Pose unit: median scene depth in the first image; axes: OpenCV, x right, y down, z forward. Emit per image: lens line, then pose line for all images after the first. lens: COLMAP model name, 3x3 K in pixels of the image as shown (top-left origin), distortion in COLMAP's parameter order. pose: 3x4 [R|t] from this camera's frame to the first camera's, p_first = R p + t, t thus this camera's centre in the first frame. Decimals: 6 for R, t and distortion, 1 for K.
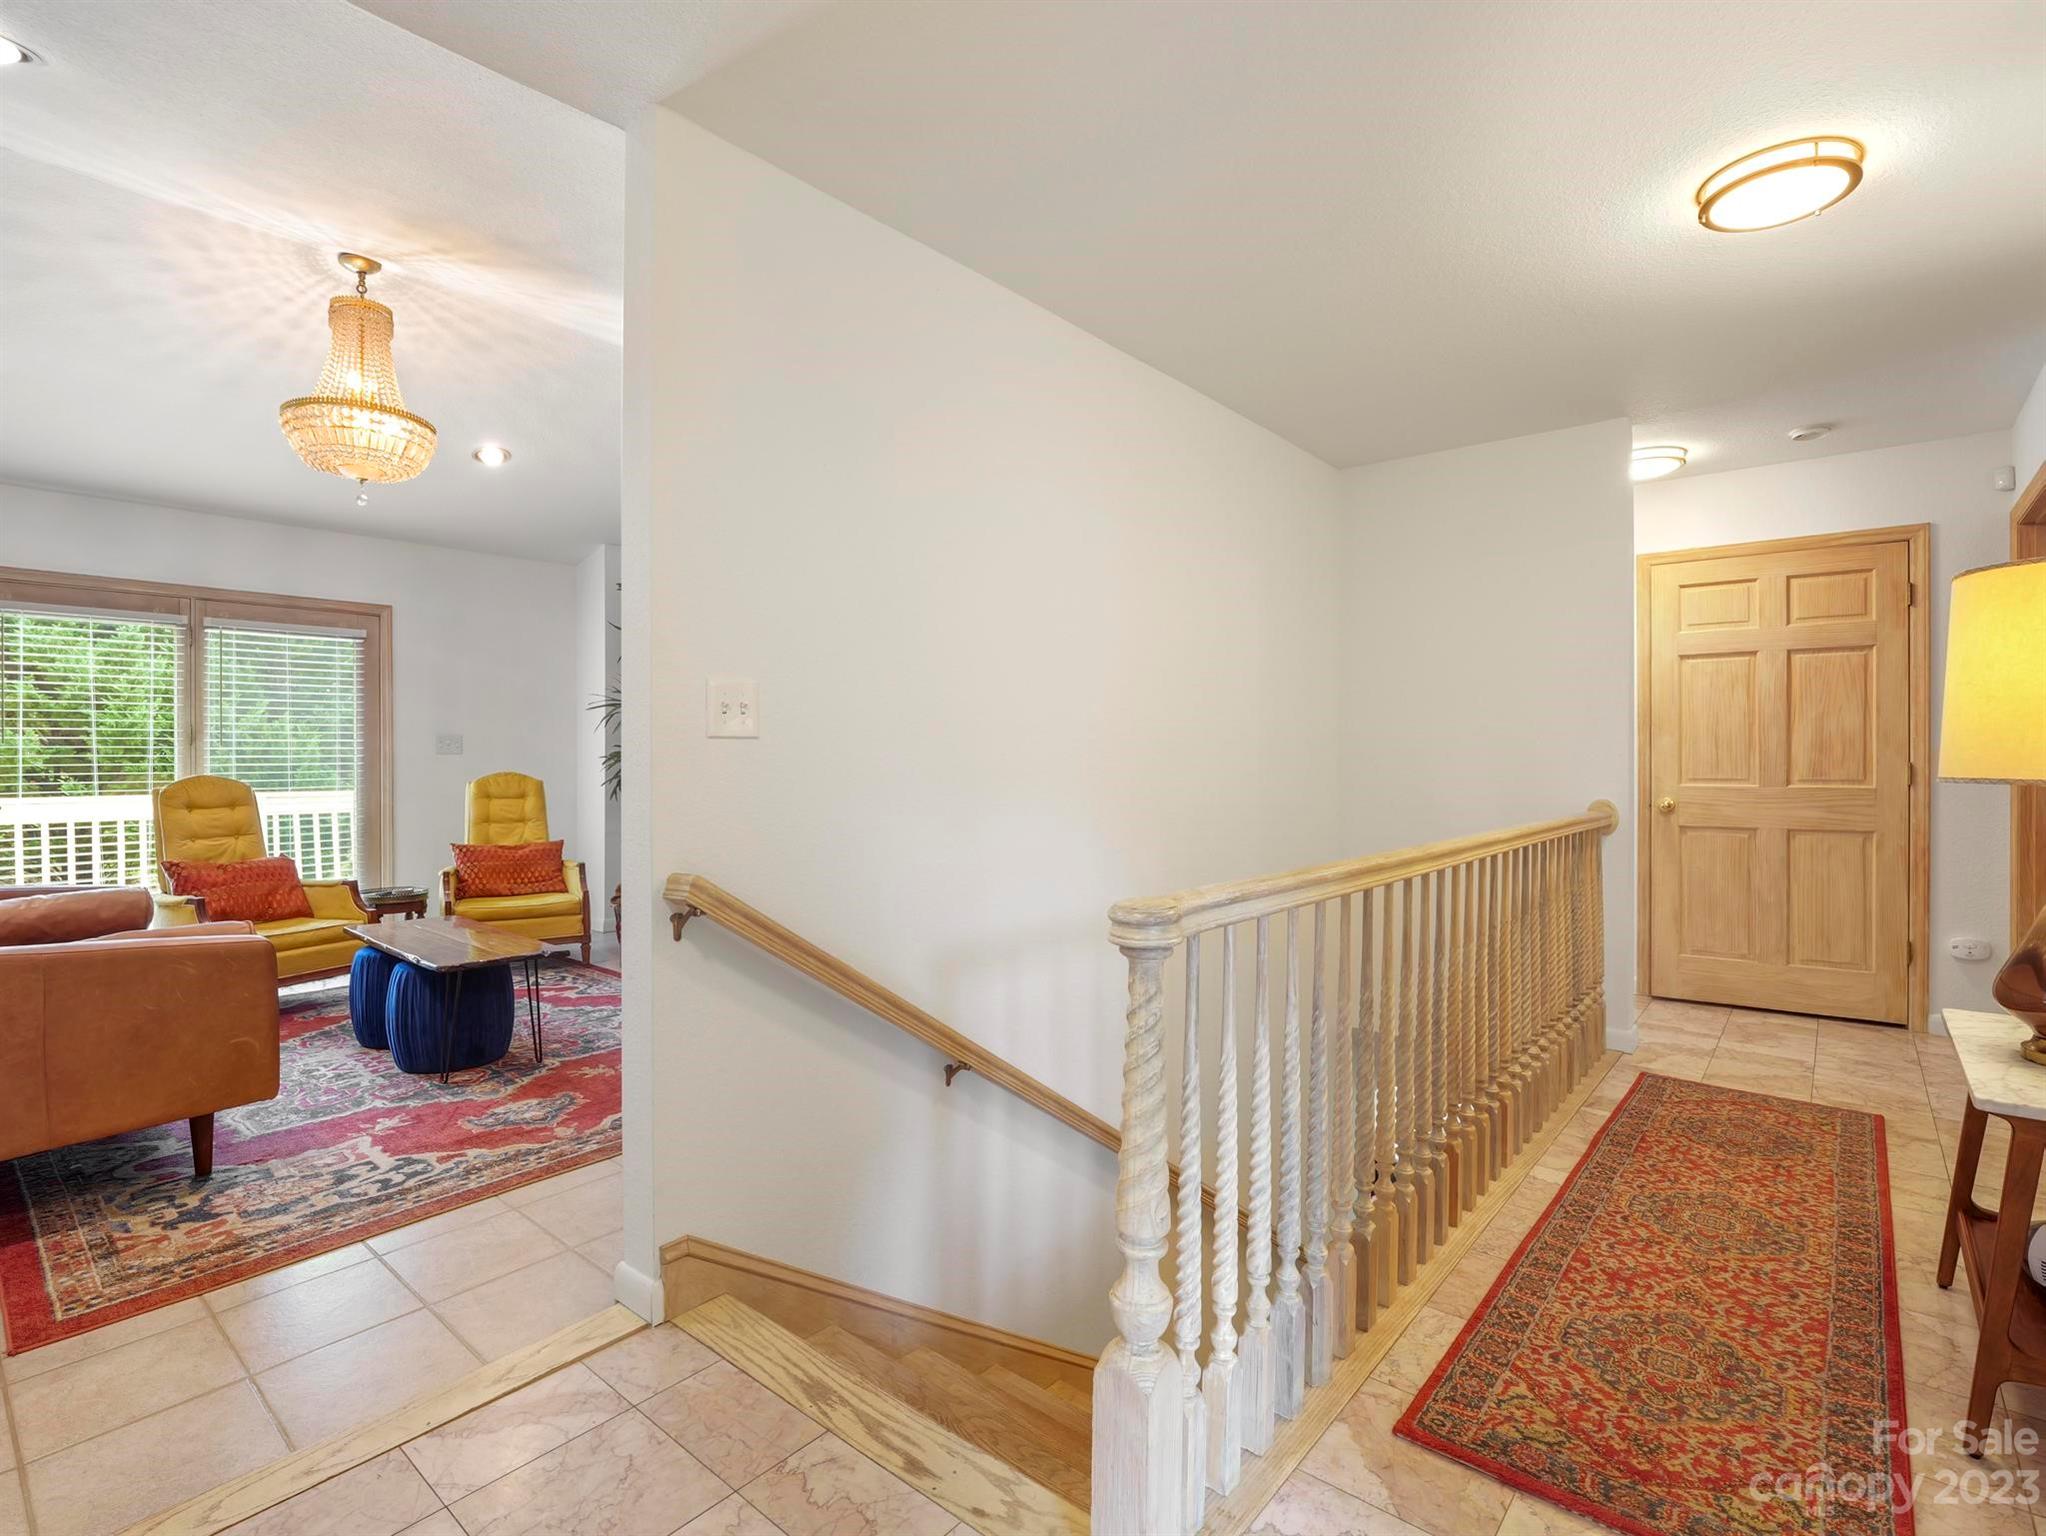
lens RADIAL K [[993.0, 0, 1024.3], [0, 993.0, 765.6], [0, 0, 1]] dist [-0.012705, -0.000042]
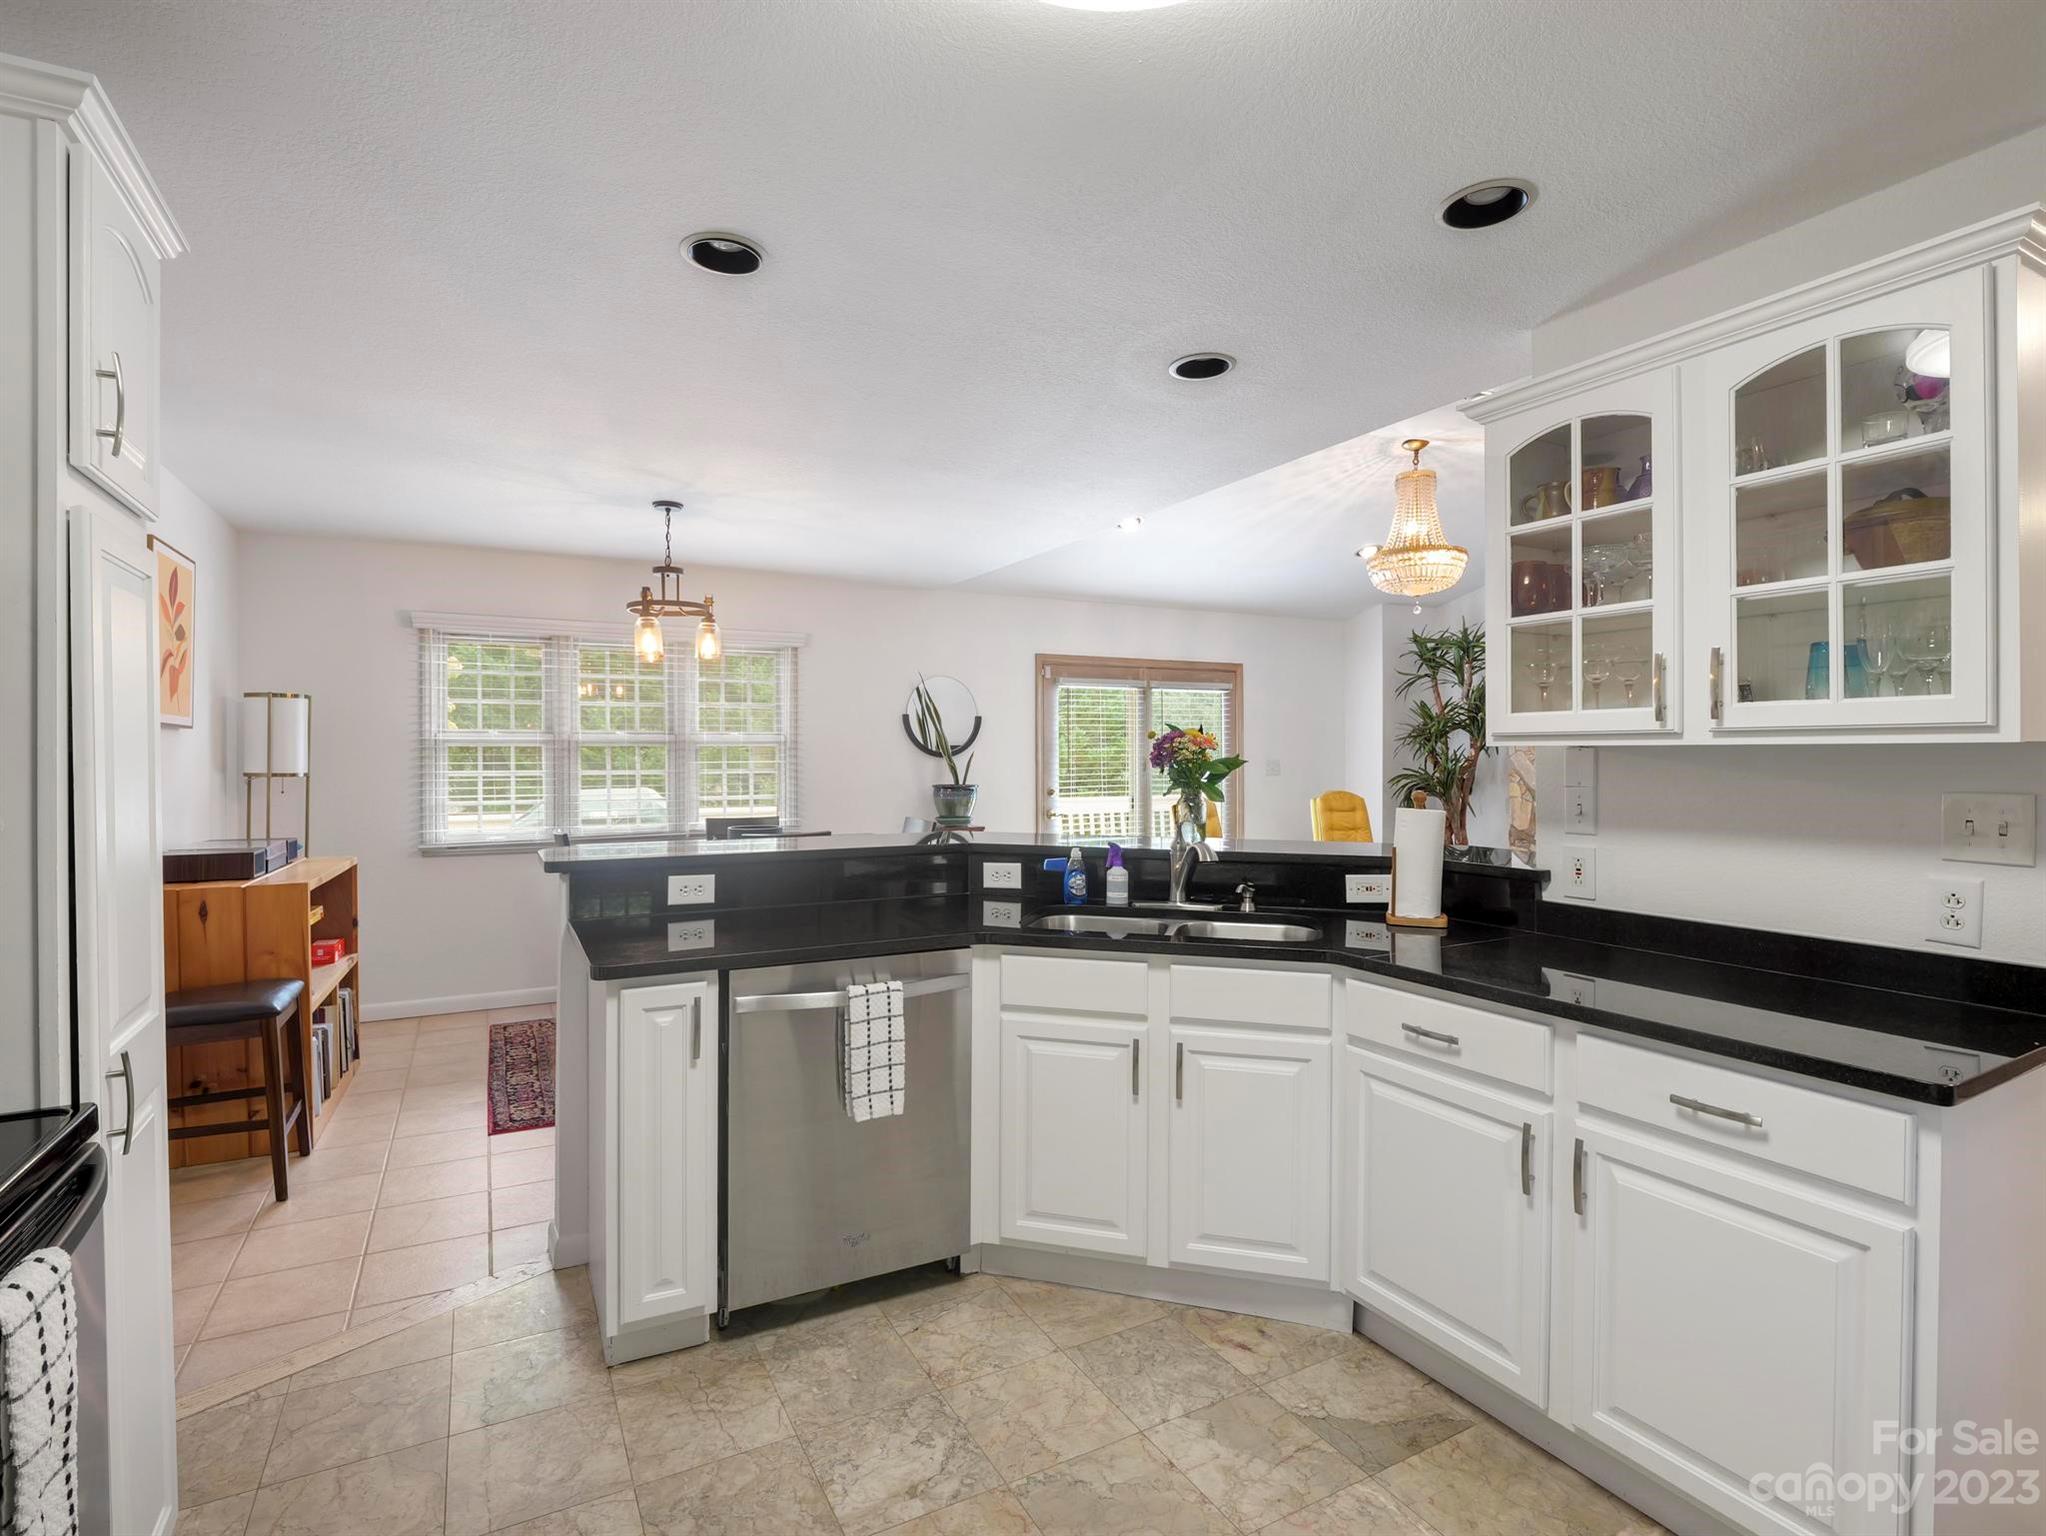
lens RADIAL K [[993.0, 0, 1003.5], [0, 993.0, 755.6], [0, 0, 1]] dist [-0.012705, -0.000042]
pose [[0.927532, -0.000647, -0.373744, -0.584785], [-0.000315, 0.999997, -0.002513, -0.046924], [0.373745, 0.002449, 0.927528, -0.463684]]
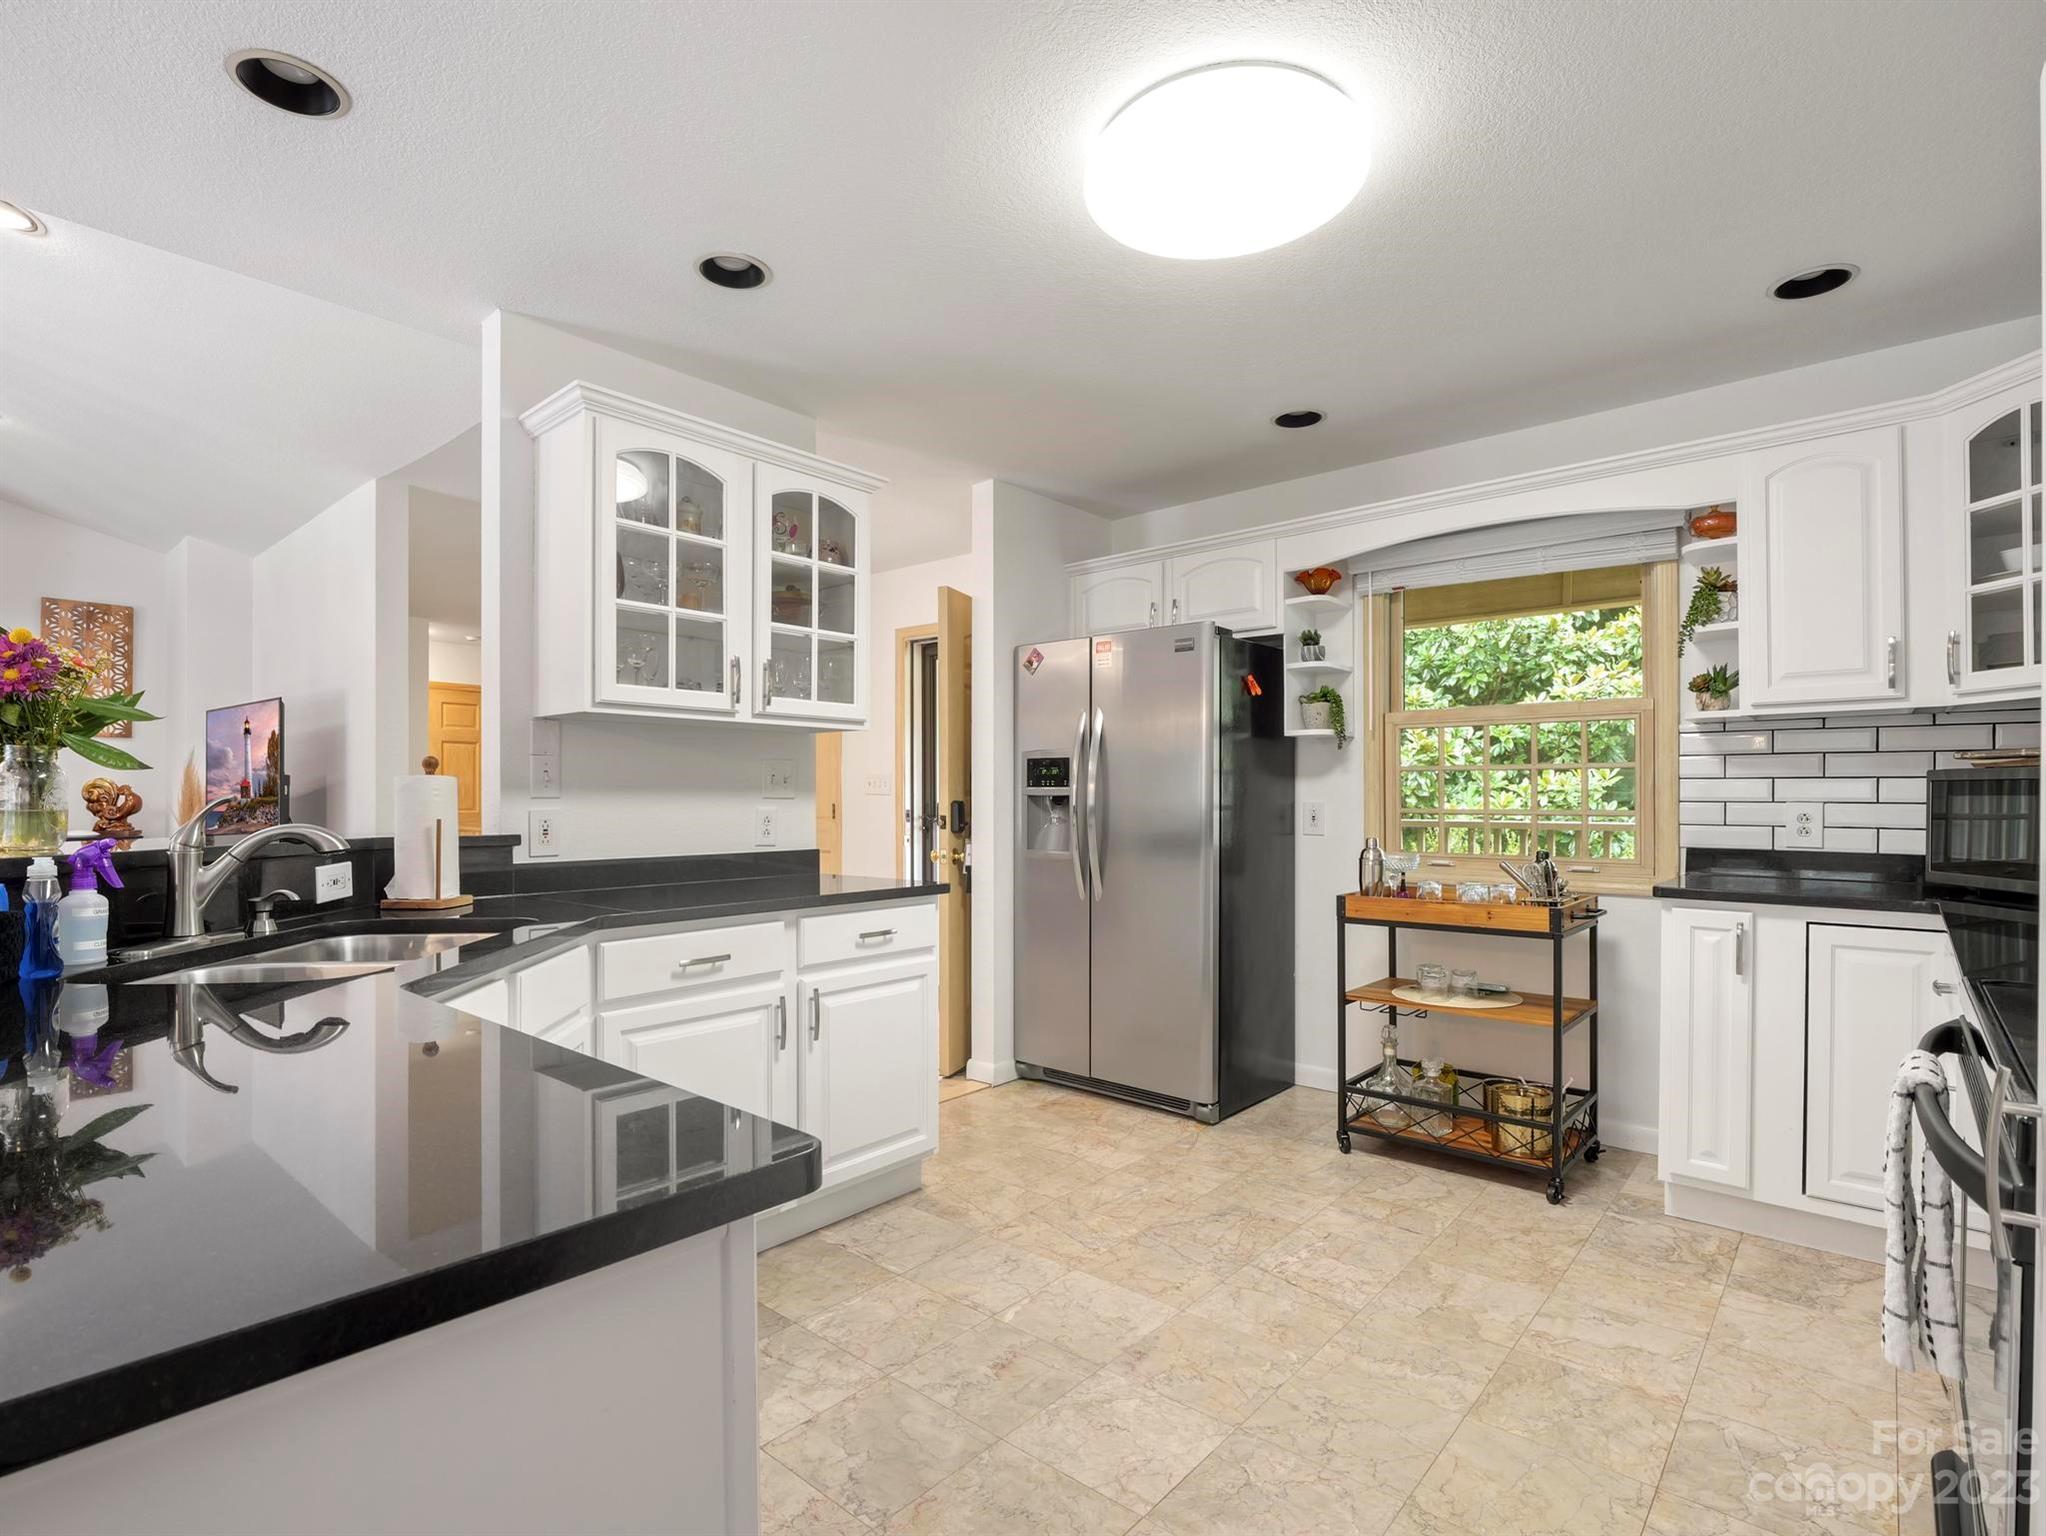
lens RADIAL K [[993.0, 0, 1039.9], [0, 993.0, 779.9], [0, 0, 1]] dist [-0.012705, -0.000042]
pose [[0.002973, 0.015256, 0.999879, -1.104781], [0.004983, 0.999871, -0.015271, -0.004694], [-0.999983, 0.005028, 0.002897, -0.135811]]
